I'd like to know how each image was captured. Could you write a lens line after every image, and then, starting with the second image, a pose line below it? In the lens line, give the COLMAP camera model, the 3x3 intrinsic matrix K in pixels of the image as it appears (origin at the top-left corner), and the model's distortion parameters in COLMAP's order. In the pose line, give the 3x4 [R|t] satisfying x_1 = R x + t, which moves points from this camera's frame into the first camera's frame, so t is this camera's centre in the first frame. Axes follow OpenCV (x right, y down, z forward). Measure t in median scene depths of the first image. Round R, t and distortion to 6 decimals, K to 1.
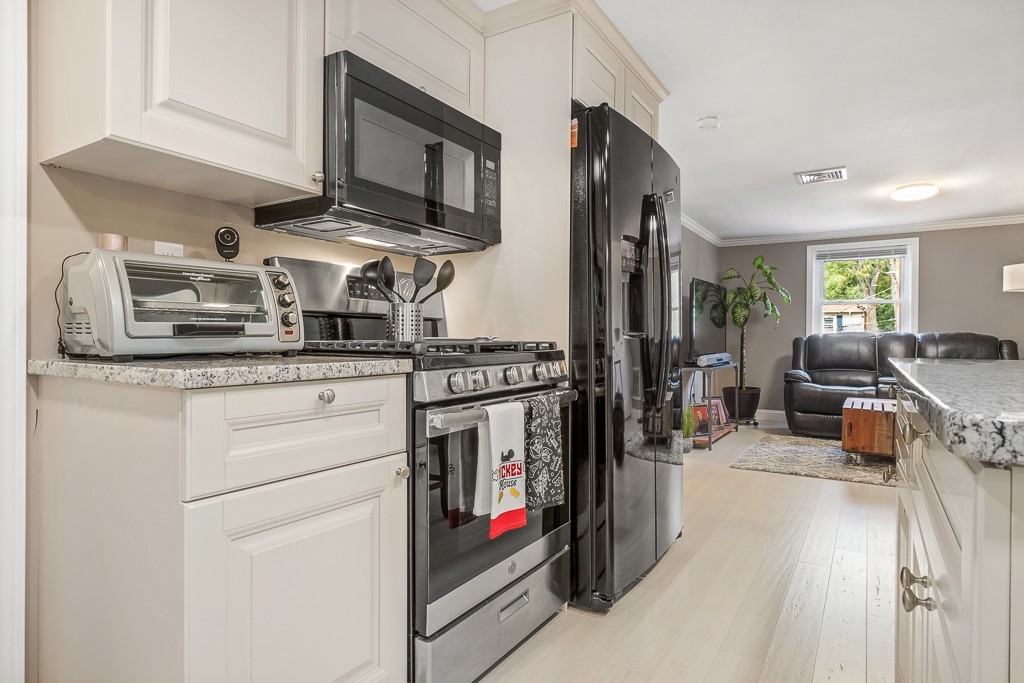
lens RADIAL K [[577.6, 0, 512.0], [0, 577.6, 341.5], [0, 0, 1]] dist [0.001987, -0.000229]
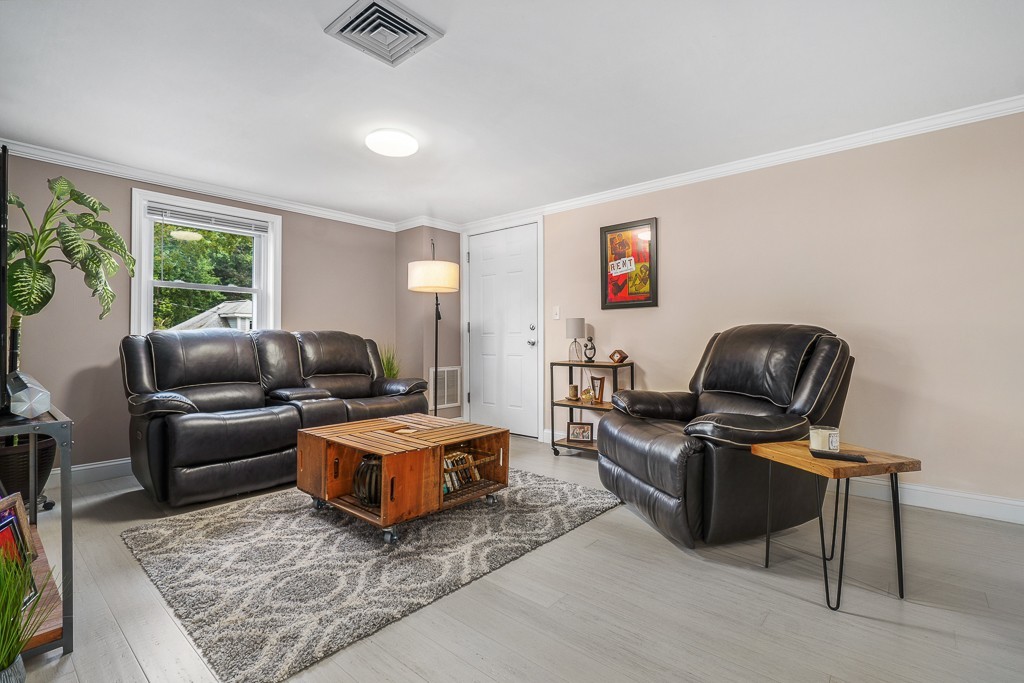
lens RADIAL K [[475.3, 0, 511.7], [0, 475.3, 334.5], [0, 0, 1]] dist [-0.002350, -0.000580]
pose [[0.160536, 0.007689, 0.987000, 0.114894], [0.004389, 0.999954, -0.008504, -0.003316], [-0.987020, 0.005697, 0.160495, 0.789474]]
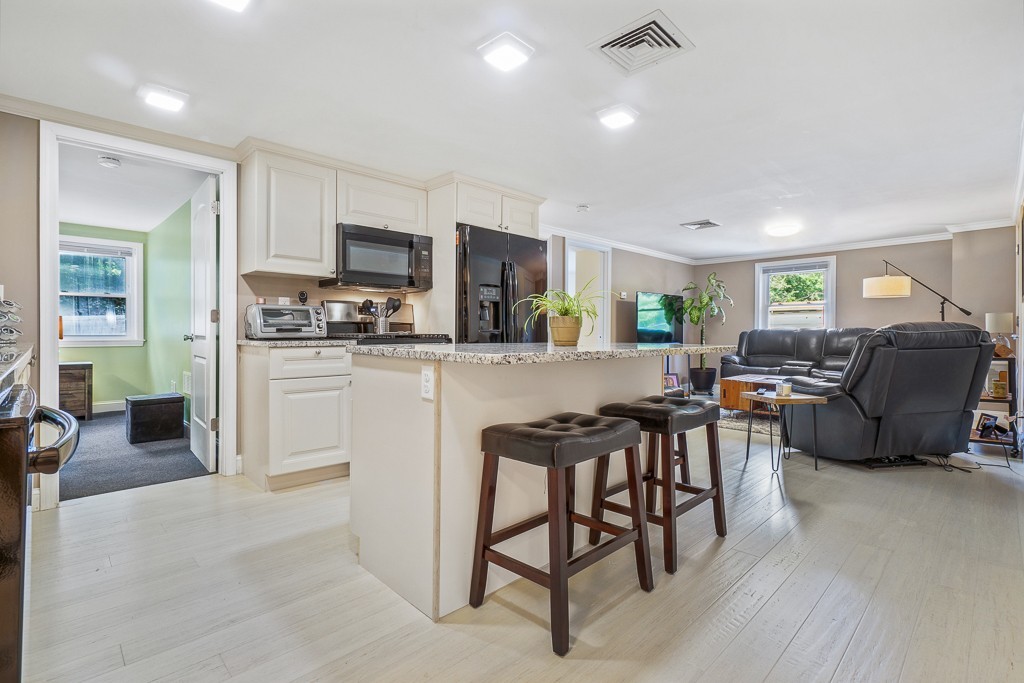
lens RADIAL K [[475.3, 0, 511.7], [0, 475.3, 334.5], [0, 0, 1]] dist [-0.002350, -0.000580]
pose [[0.972326, -0.000293, -0.233629, 0.331743], [0.000044, 0.999999, -0.001074, 0.001760], [0.233629, 0.001034, 0.972325, -0.314615]]
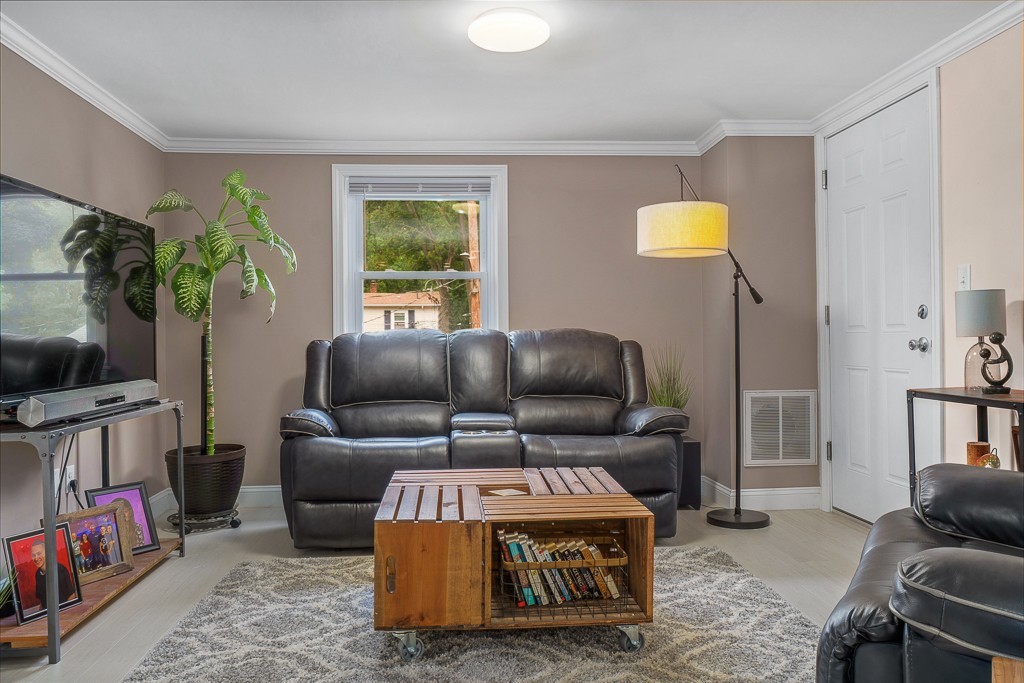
lens RADIAL K [[787.8, 0, 502.3], [0, 787.8, 339.7], [0, 0, 1]] dist [0.004376, 0.002256]
pose [[0.809602, -0.012194, 0.586852, 0.328318], [0.016447, 0.999863, -0.001914, -0.005411], [-0.586748, 0.011202, 0.809692, 0.512326]]
